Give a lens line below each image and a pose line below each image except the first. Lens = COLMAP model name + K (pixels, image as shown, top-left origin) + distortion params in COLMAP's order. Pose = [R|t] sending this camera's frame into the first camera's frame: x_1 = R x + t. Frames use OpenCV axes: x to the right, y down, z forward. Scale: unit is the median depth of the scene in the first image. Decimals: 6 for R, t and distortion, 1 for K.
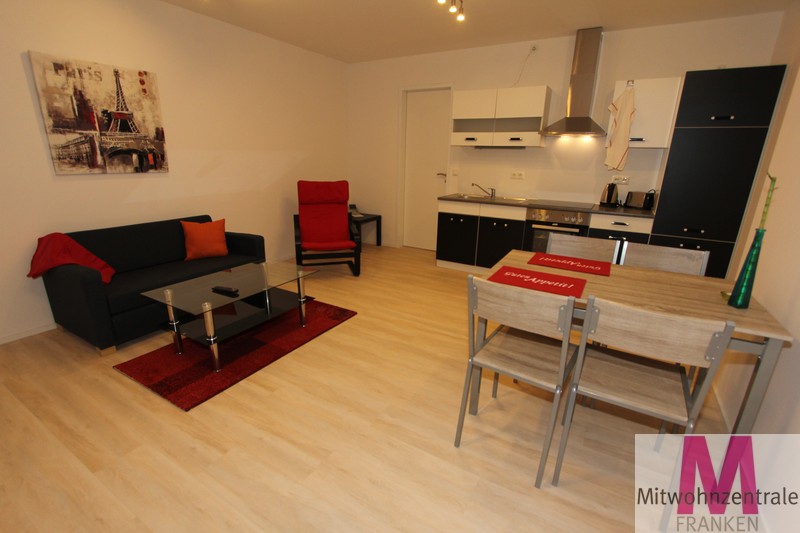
lens RADIAL K [[371.1, 0, 399.3], [0, 371.1, 270.9], [0, 0, 1]] dist [-0.016860, 0.000816]
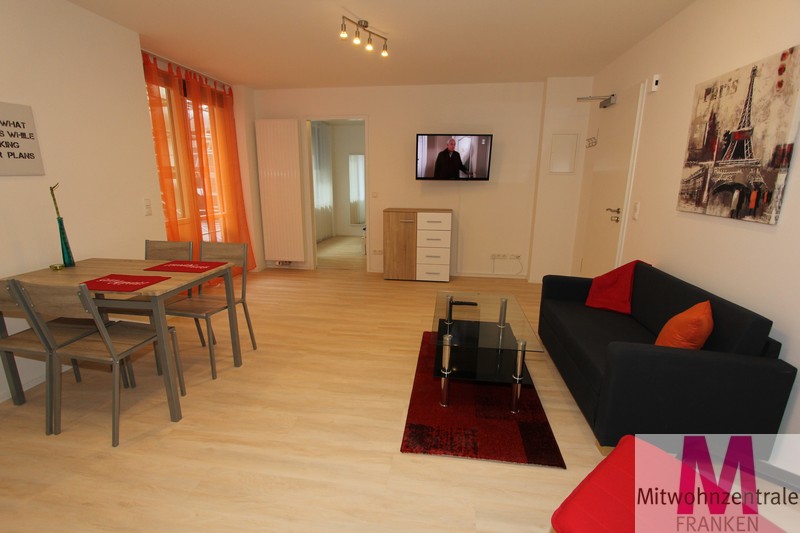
lens RADIAL K [[371.1, 0, 399.3], [0, 371.1, 270.9], [0, 0, 1]] dist [-0.016860, 0.000816]
pose [[-0.924090, 0.065214, -0.376570, 0.100225], [-0.138391, 0.861363, 0.488776, -0.463148], [0.356238, 0.503787, -0.786952, 1.475646]]
